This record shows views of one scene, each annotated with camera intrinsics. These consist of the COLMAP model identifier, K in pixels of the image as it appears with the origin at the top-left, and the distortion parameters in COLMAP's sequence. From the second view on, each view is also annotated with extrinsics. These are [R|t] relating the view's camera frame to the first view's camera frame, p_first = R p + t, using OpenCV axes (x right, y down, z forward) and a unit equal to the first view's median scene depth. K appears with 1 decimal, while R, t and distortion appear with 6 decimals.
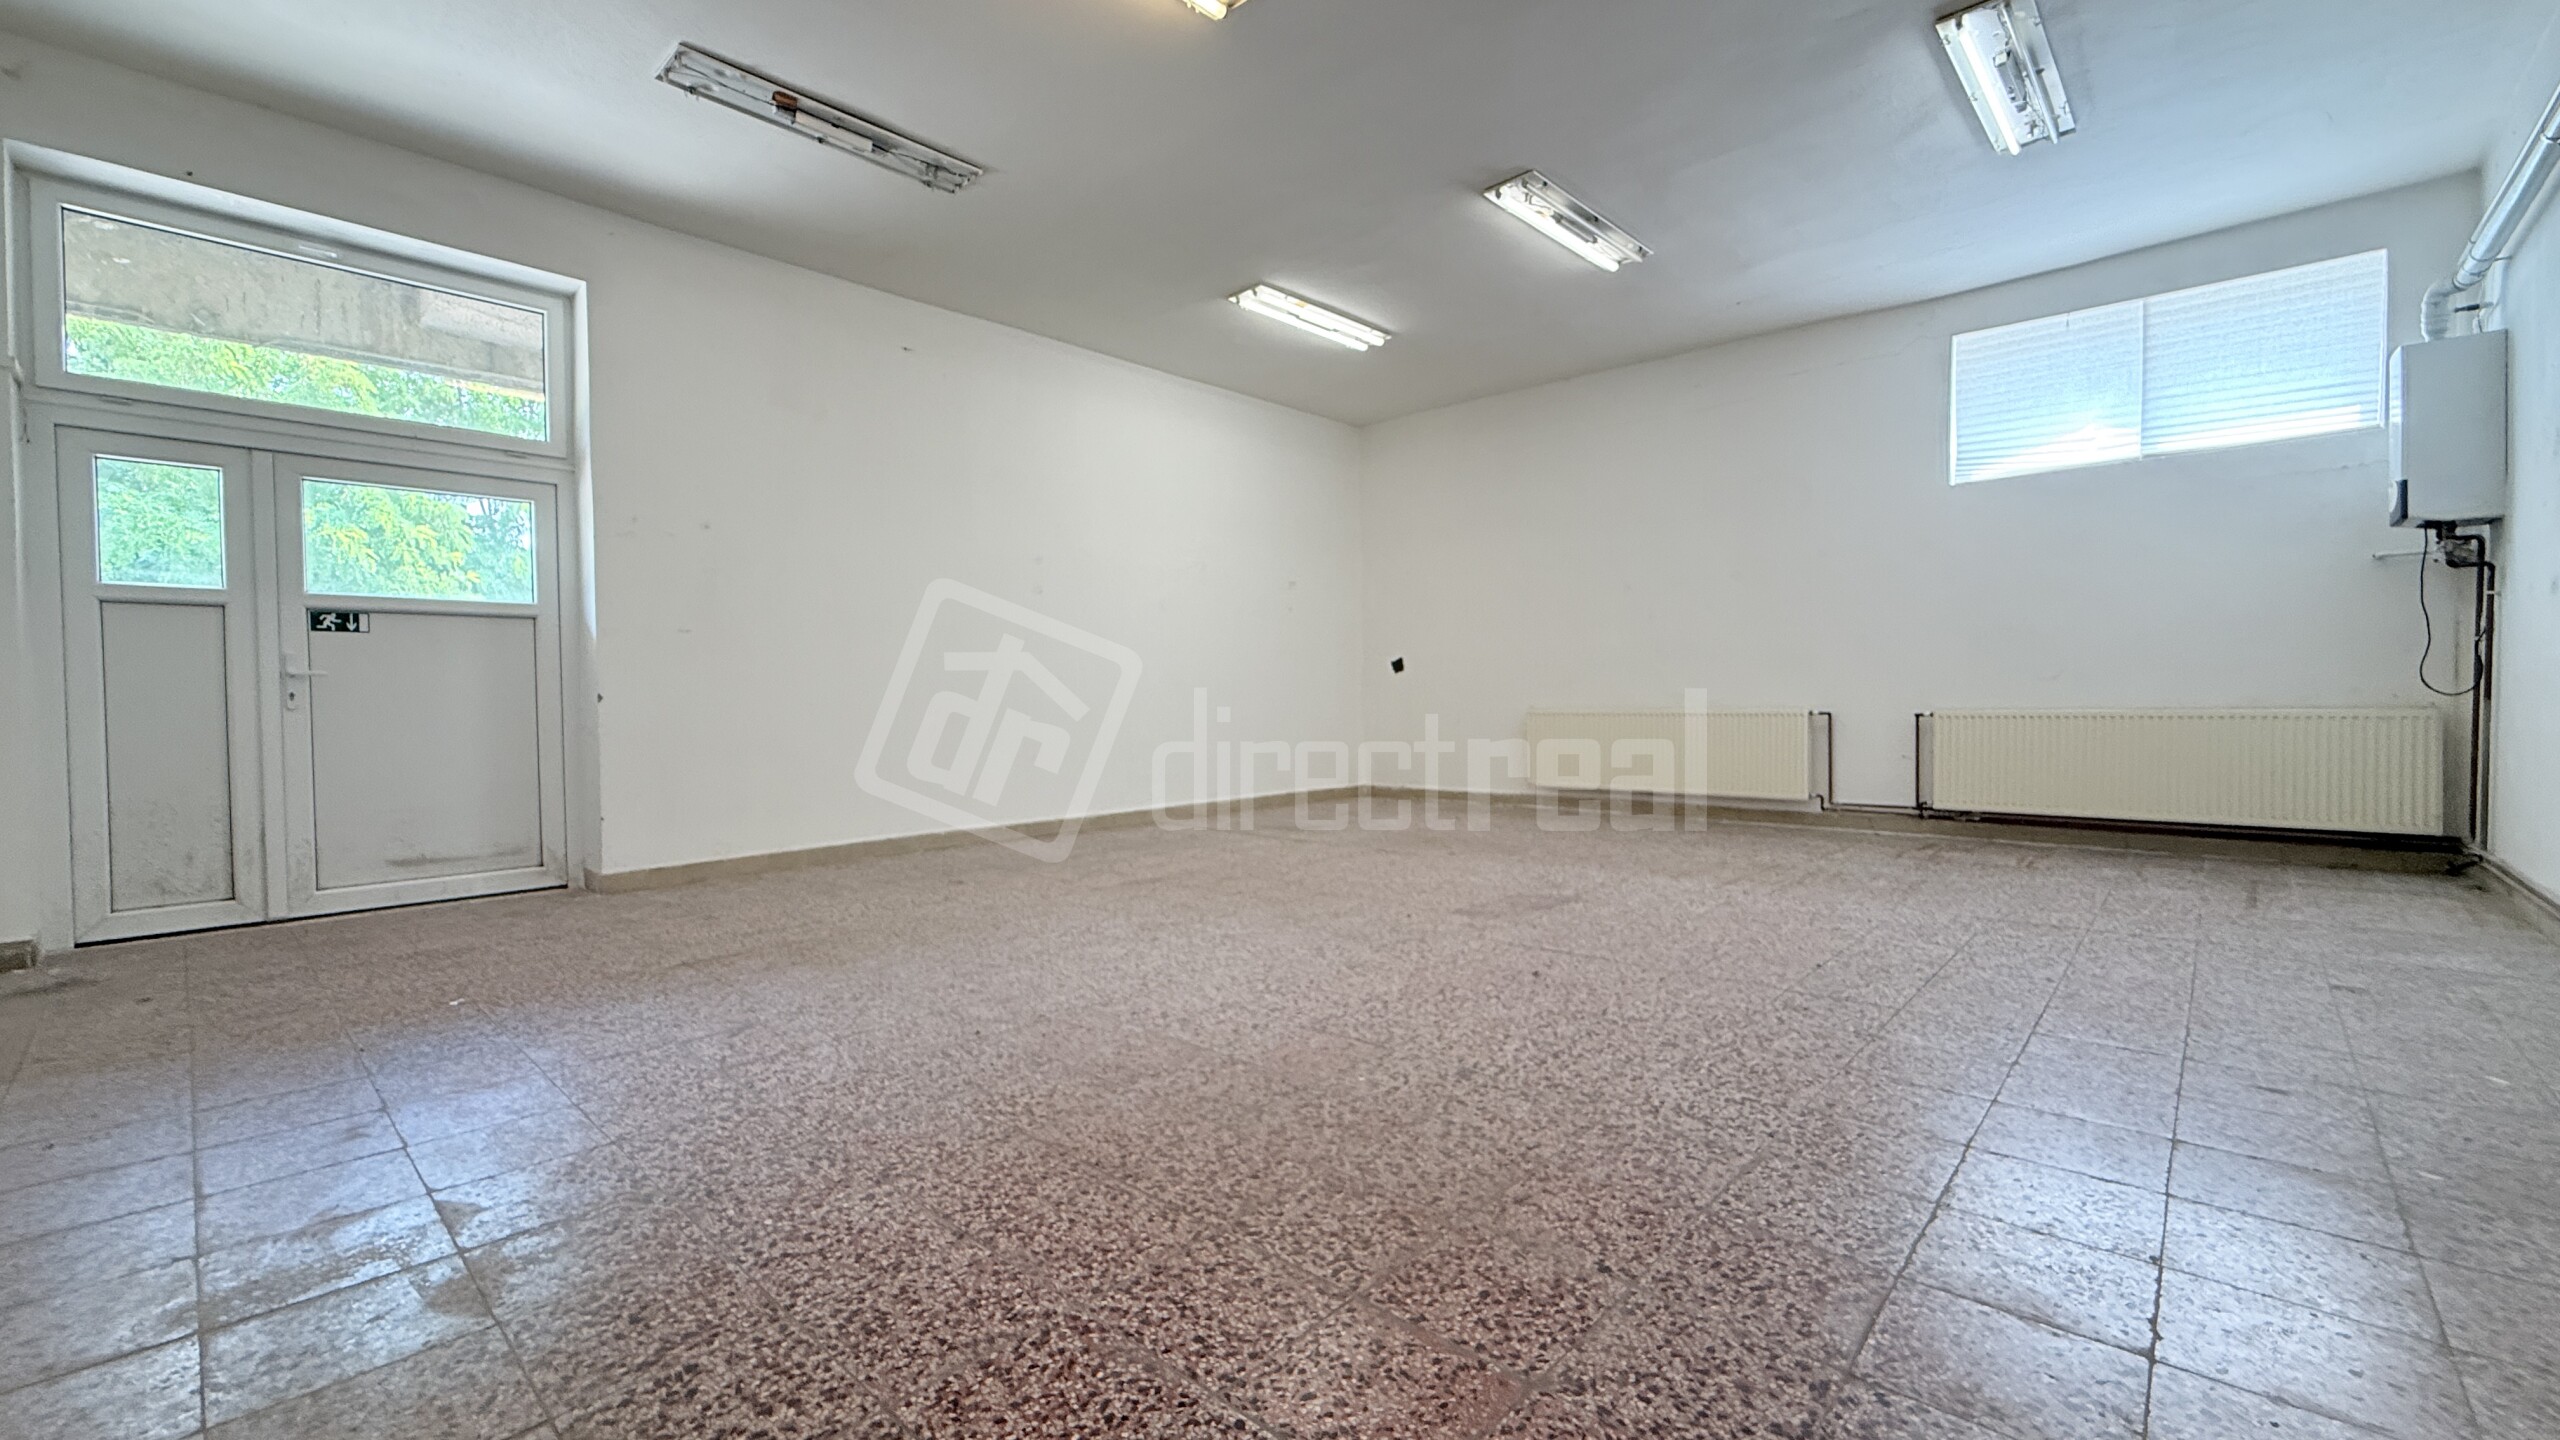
lens RADIAL K [[1020.0, 0, 1280.3], [0, 1020.0, 708.0], [0, 0, 1]] dist [-0.001364, 0.000382]
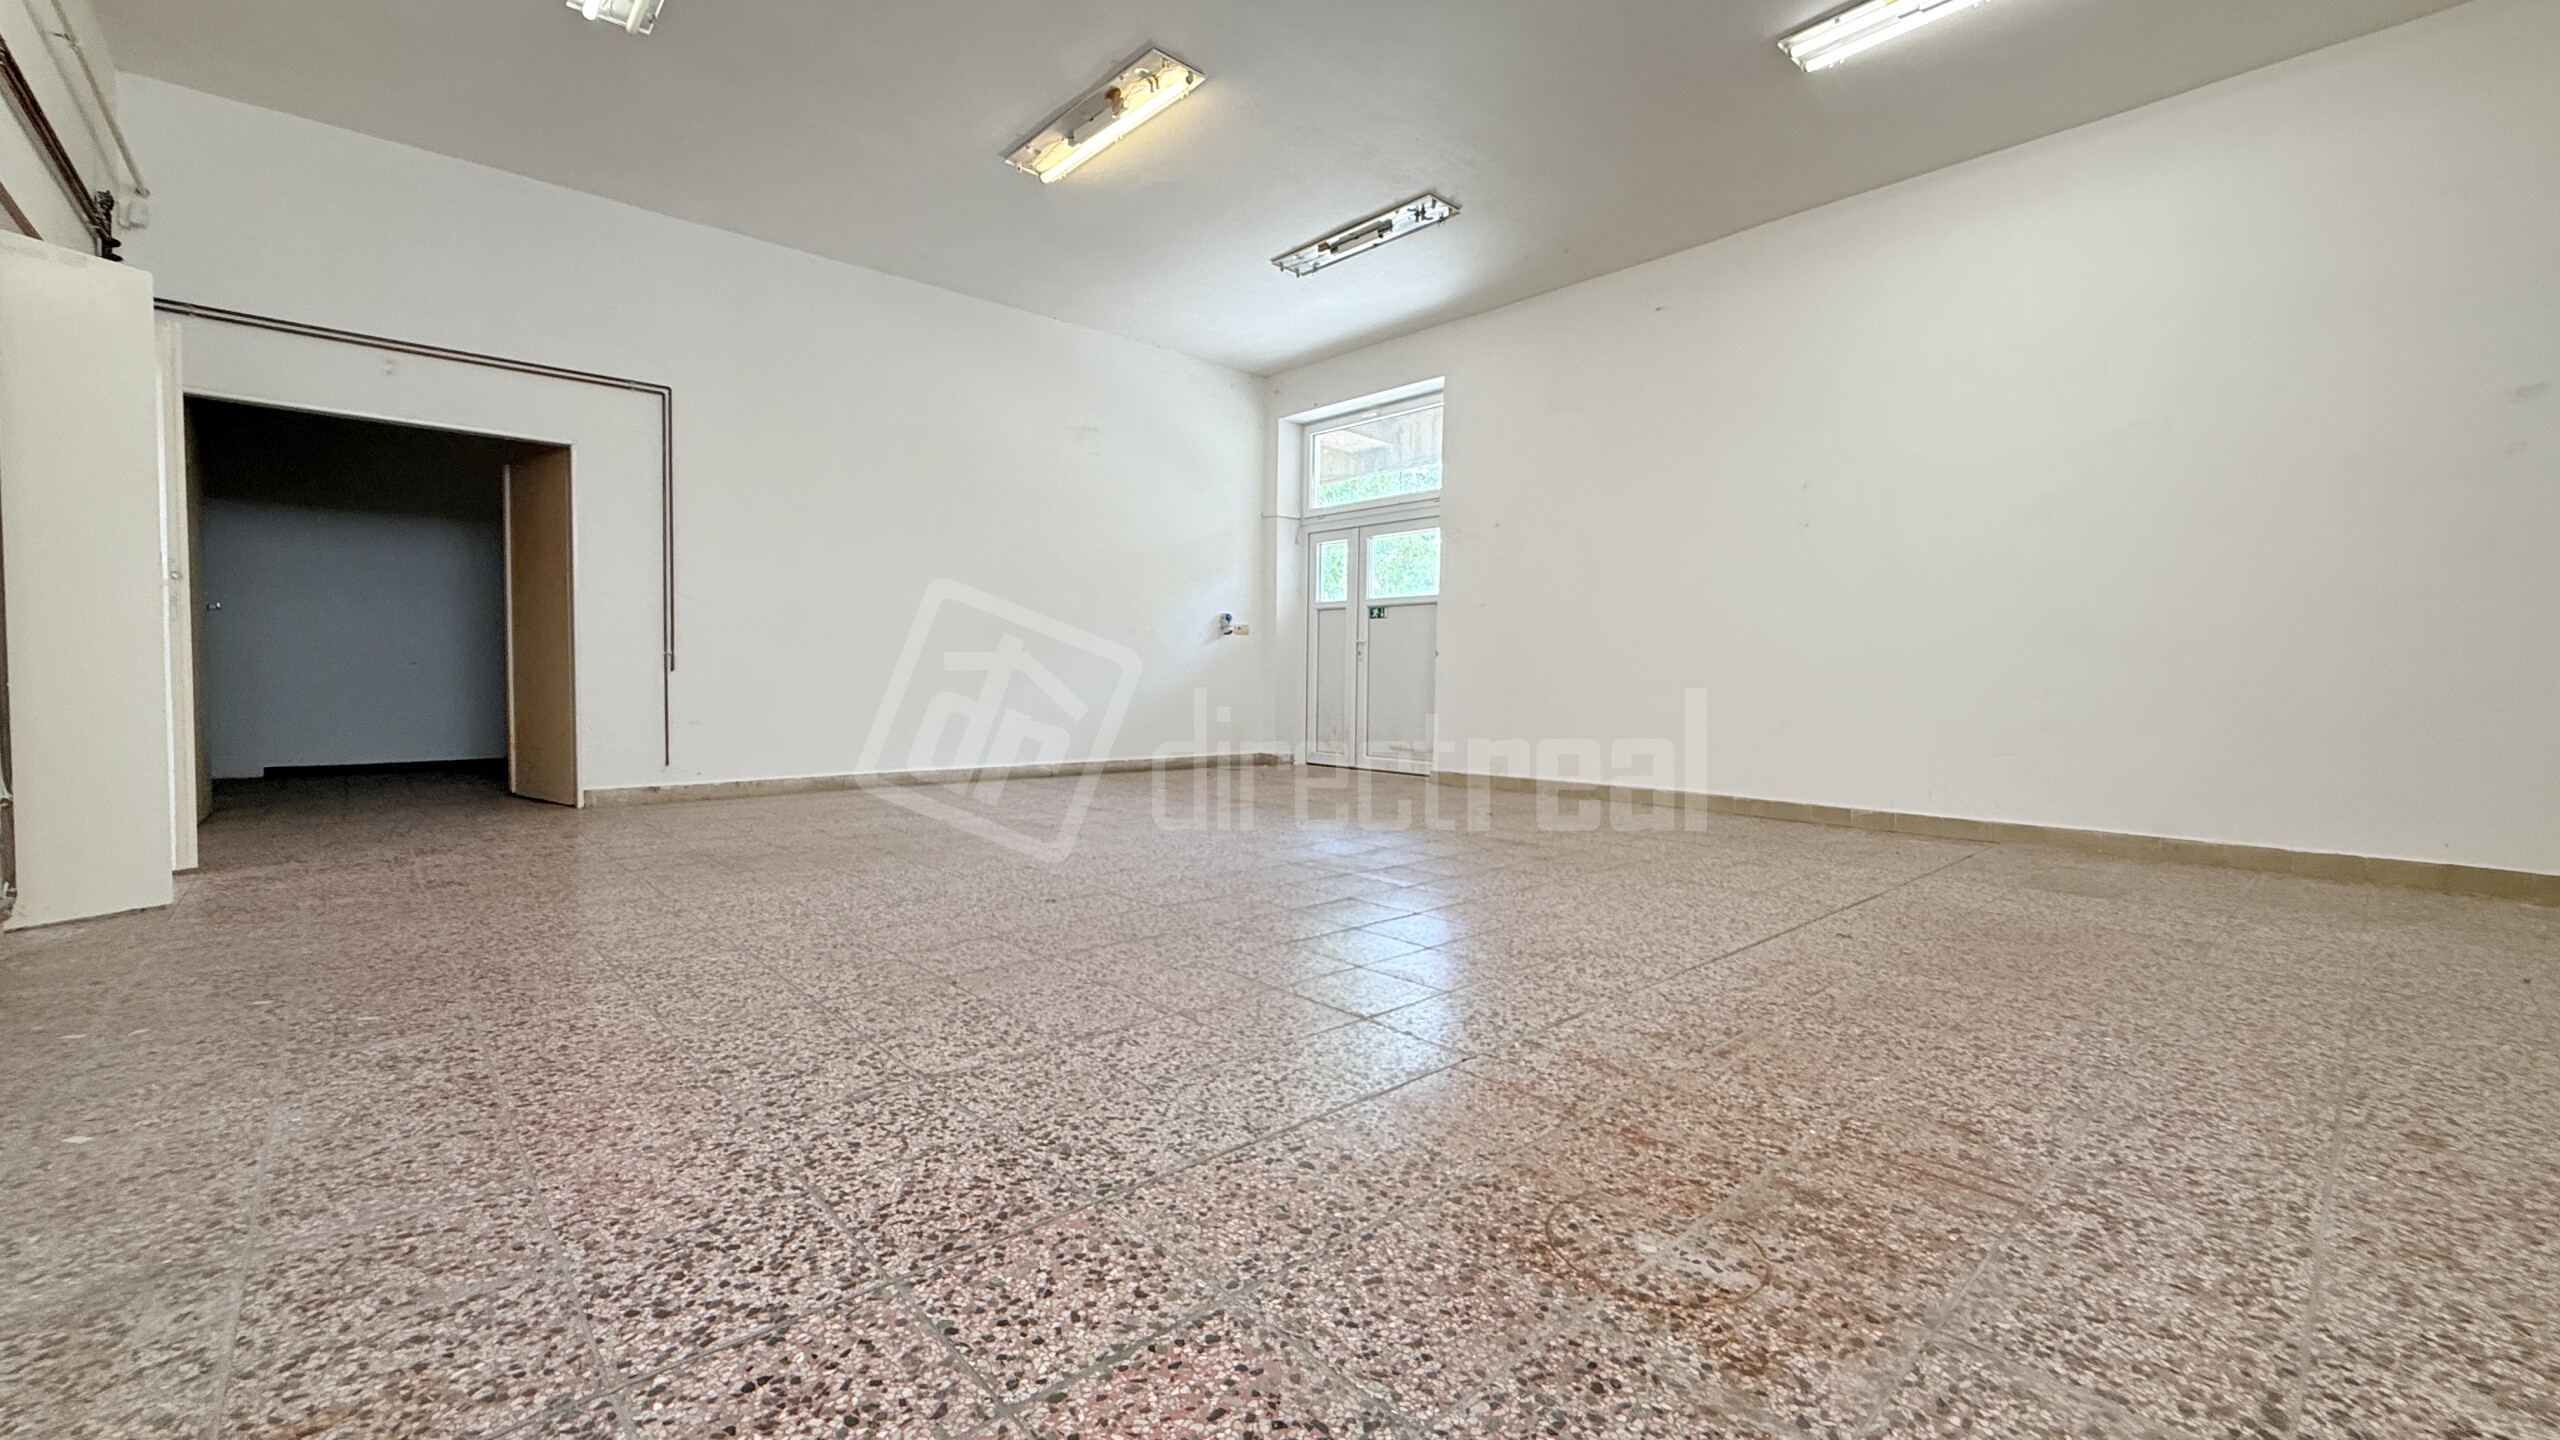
lens RADIAL K [[1020.0, 0, 1280.5], [0, 1020.0, 723.2], [0, 0, 1]] dist [-0.001364, 0.000382]
pose [[-0.081846, 0.061989, -0.994715, 0.983027], [-0.035165, 0.997263, 0.065041, 0.000283], [0.996024, 0.040303, -0.079442, 1.018269]]
